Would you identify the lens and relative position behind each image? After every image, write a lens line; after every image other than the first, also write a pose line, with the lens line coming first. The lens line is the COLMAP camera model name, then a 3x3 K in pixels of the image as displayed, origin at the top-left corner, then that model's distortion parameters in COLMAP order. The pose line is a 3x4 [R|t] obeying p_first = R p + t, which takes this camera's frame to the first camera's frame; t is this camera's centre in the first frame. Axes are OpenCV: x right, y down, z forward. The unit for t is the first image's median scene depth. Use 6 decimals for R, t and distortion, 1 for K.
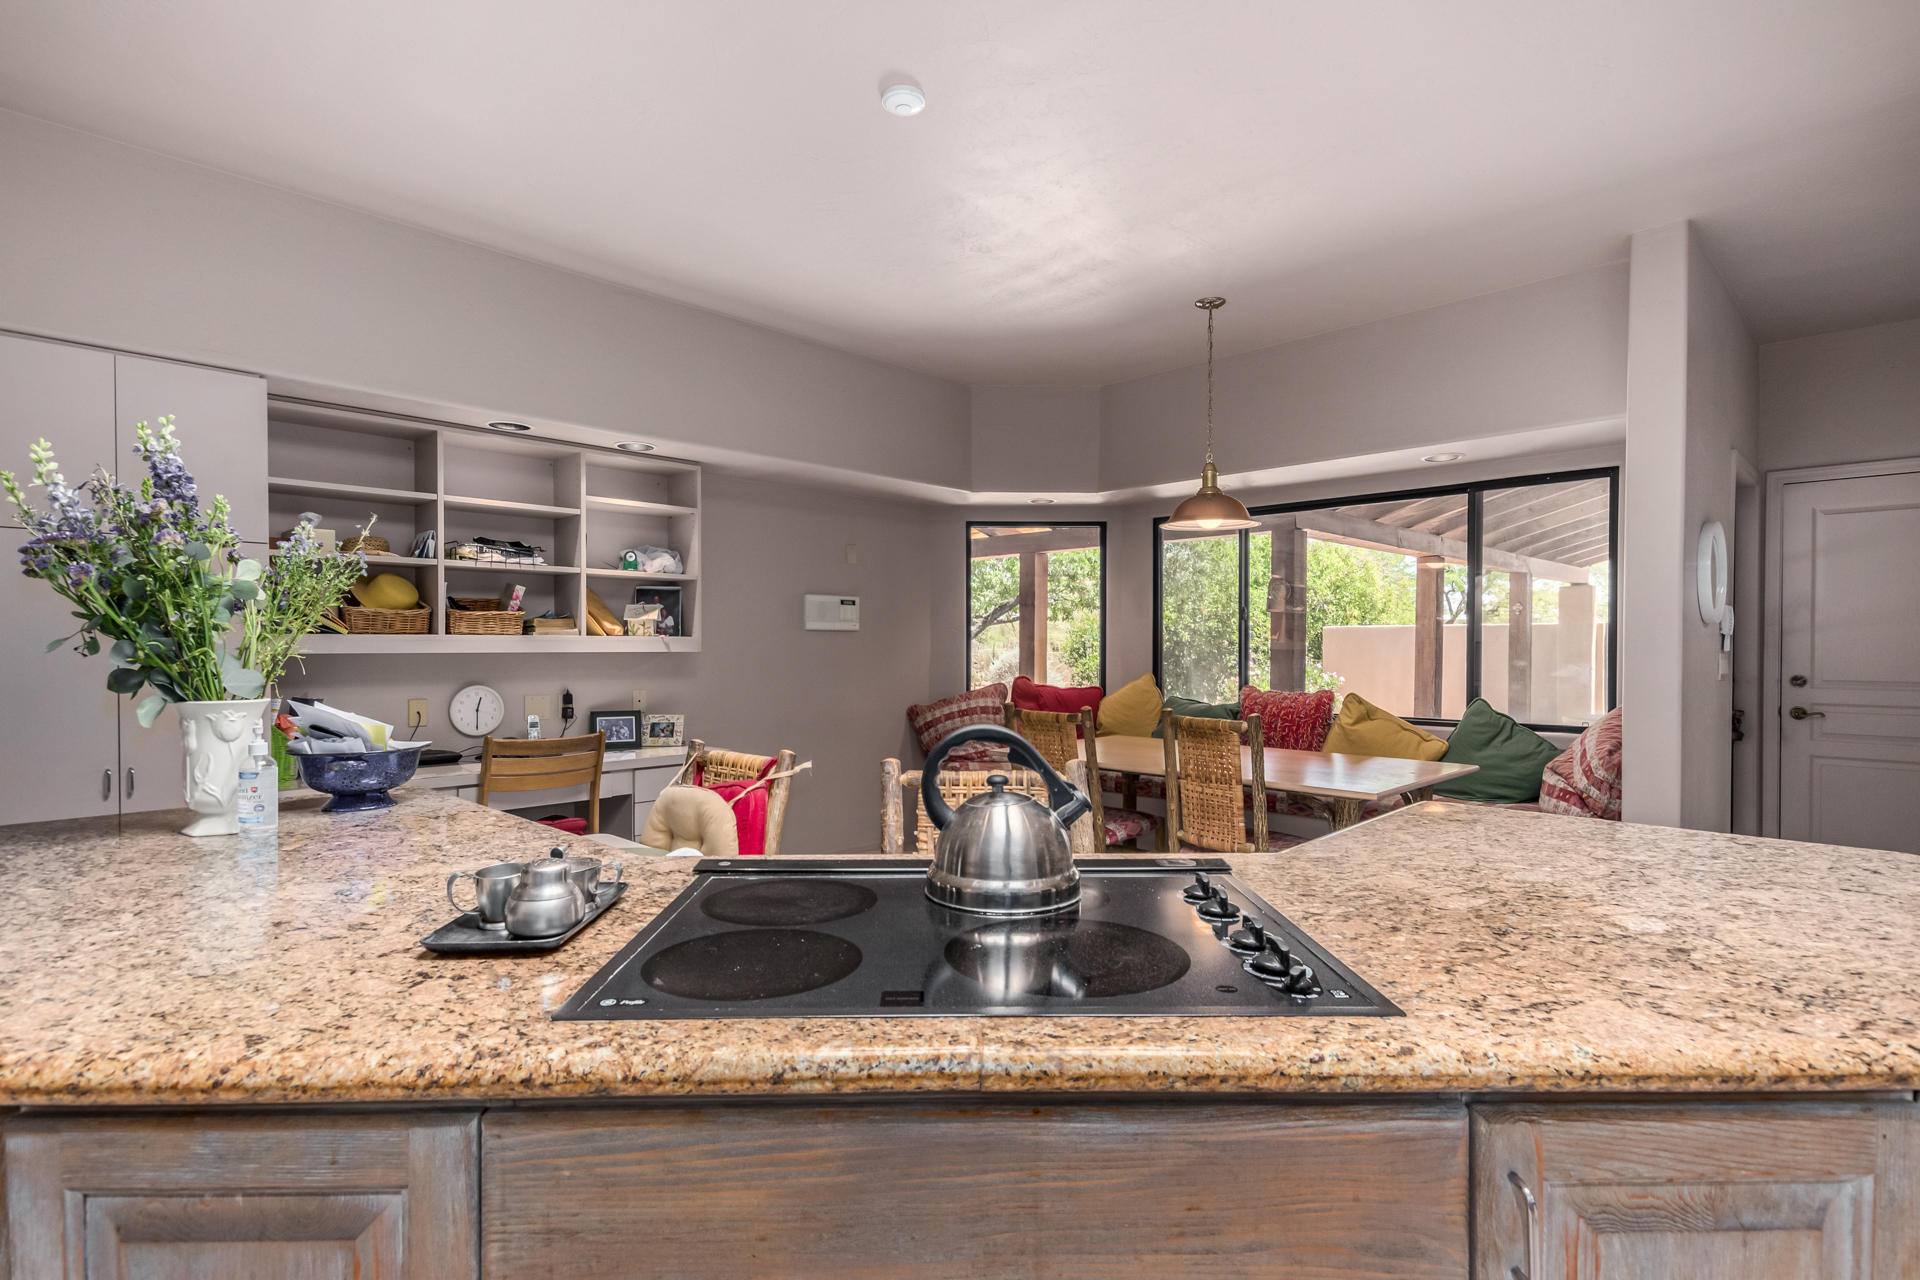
lens RADIAL K [[938.3, 0, 954.7], [0, 938.3, 646.4], [0, 0, 1]] dist [0.002516, -0.000204]
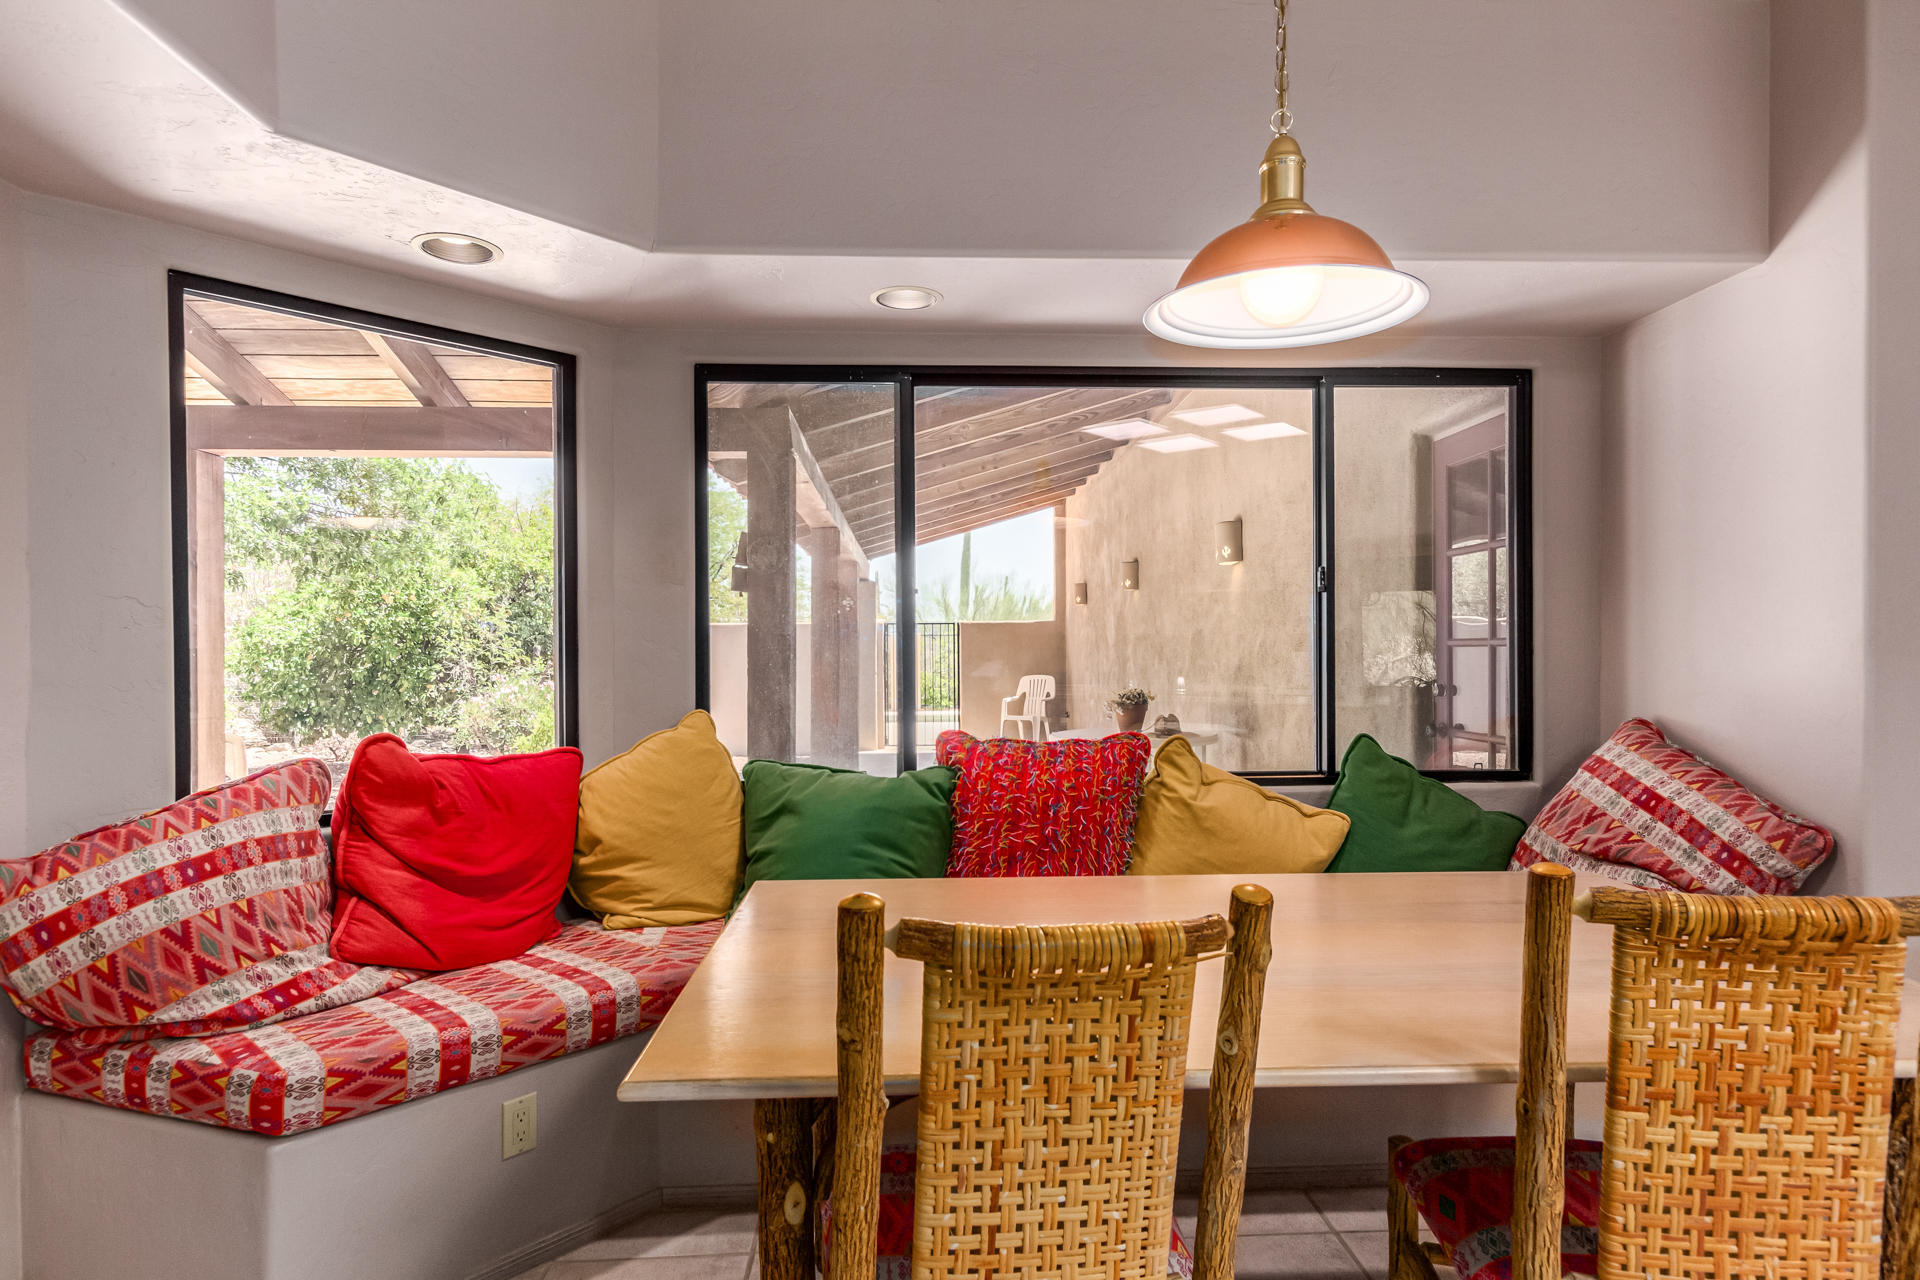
lens RADIAL K [[1062.1, 0, 955.3], [0, 1062.1, 652.8], [0, 0, 1]] dist [0.002172, 0.000646]
pose [[0.670360, -0.007189, 0.742001, -0.103577], [0.005689, 0.999973, 0.004548, -0.000515], [-0.742014, 0.001173, 0.670383, 0.716842]]
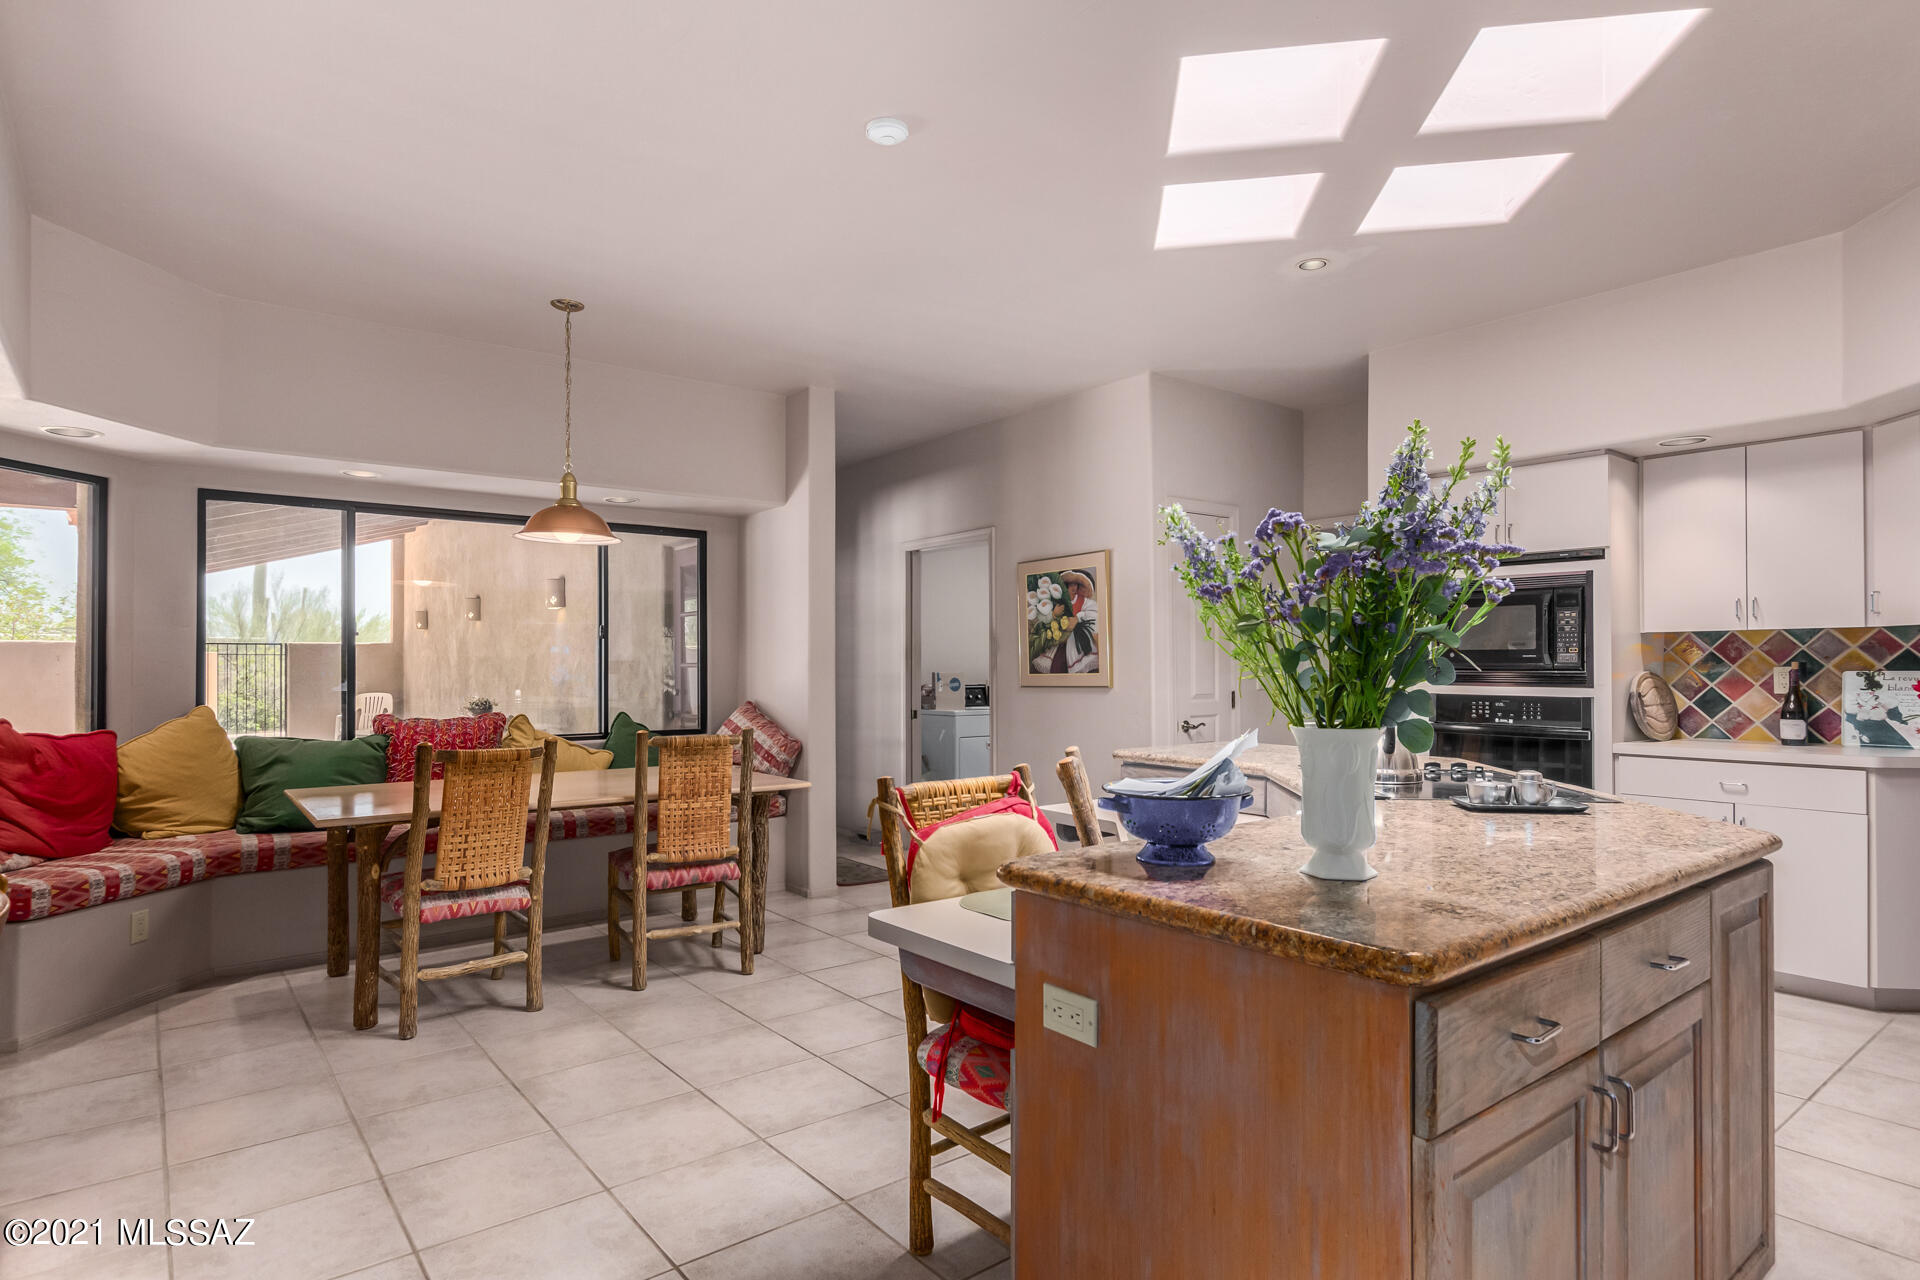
lens RADIAL K [[1012.4, 0, 960.2], [0, 1012.4, 661.6], [0, 0, 1]] dist [0.002918, 0.000037]
pose [[0.108085, 0.004488, 0.994131, -0.611675], [0.001911, 0.999987, -0.004722, -0.000218], [-0.994140, 0.002410, 0.108075, 0.436029]]
